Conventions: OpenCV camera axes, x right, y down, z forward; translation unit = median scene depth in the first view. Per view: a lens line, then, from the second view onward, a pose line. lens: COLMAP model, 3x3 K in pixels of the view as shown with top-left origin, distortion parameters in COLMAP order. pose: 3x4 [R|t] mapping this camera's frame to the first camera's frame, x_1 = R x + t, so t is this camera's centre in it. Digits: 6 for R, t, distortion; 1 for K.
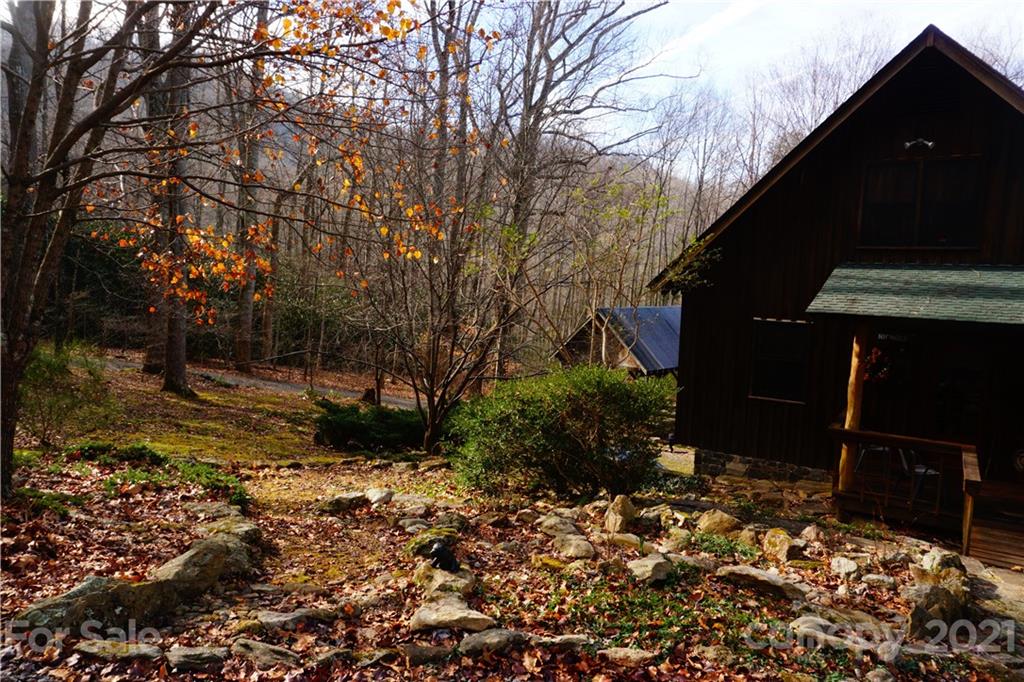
lens RADIAL K [[707.9, 0, 508.7], [0, 707.9, 342.3], [0, 0, 1]] dist [-0.024613, 0.025230]
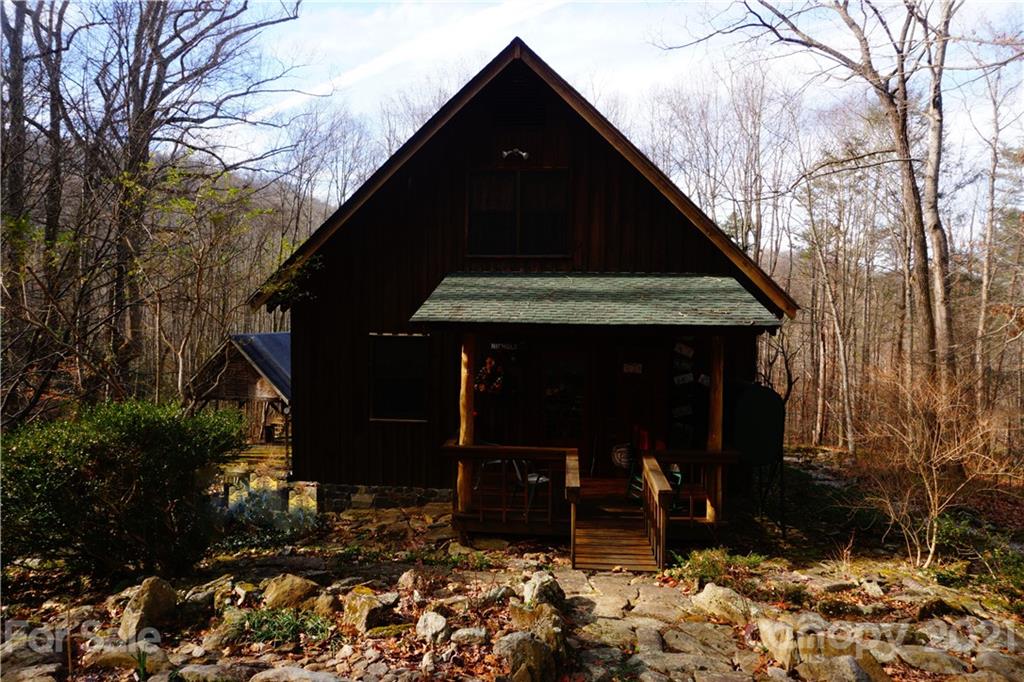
lens RADIAL K [[707.9, 0, 511.0], [0, 707.9, 340.3], [0, 0, 1]] dist [-0.024613, 0.025230]
pose [[0.888124, -0.045009, 0.457395, 0.116145], [0.063280, 0.997690, -0.024694, 0.011697], [-0.455227, 0.050875, 0.888921, 0.130347]]
